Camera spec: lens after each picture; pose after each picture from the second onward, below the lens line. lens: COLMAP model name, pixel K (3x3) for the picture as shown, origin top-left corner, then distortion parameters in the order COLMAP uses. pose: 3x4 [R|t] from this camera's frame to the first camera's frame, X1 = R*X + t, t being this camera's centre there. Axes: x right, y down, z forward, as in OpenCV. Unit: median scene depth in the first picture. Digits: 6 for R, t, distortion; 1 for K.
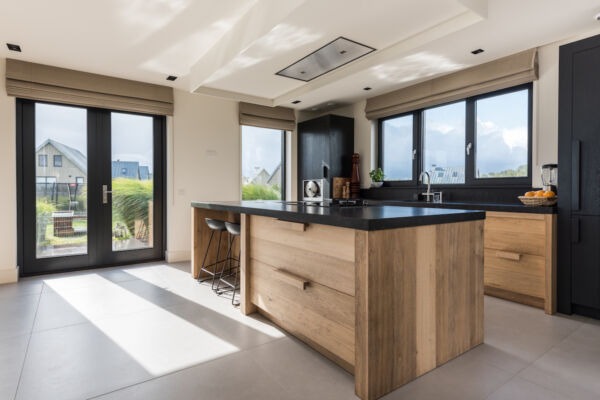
lens RADIAL K [[323.1, 0, 299.1], [0, 323.1, 192.5], [0, 0, 1]] dist [0.001685, 0.000056]
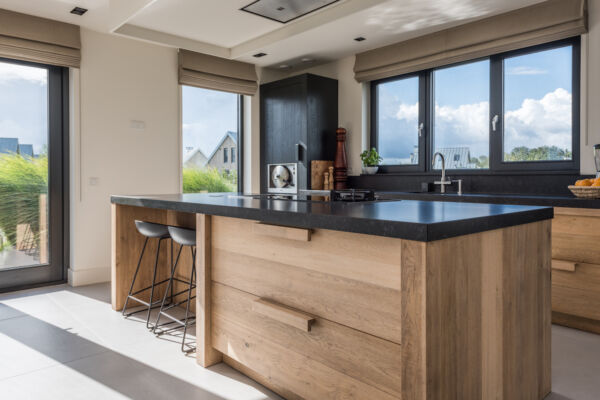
lens RADIAL K [[424.1, 0, 298.0], [0, 424.1, 179.2], [0, 0, 1]] dist [0.002659, 0.001317]
pose [[0.992457, -0.002253, 0.122570, -0.060201], [0.002730, 0.999989, -0.003727, -0.001177], [-0.122561, 0.004034, 0.992453, 0.085030]]
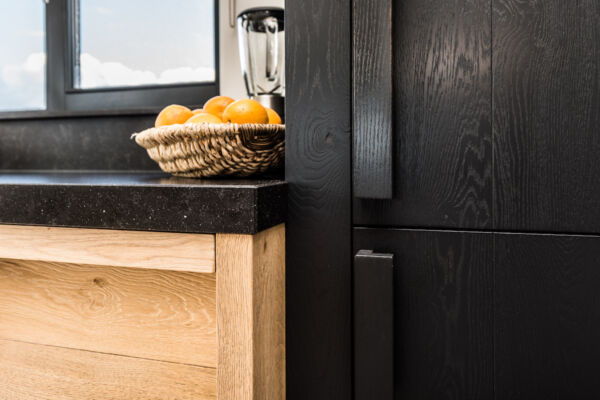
lens RADIAL K [[424.1, 0, 298.0], [0, 424.1, 179.2], [0, 0, 1]] dist [0.002659, 0.001317]
pose [[0.773304, -0.037059, 0.632951, 0.519018], [0.012432, 0.998985, 0.043301, 0.027091], [-0.633913, -0.025616, 0.772980, 0.644662]]
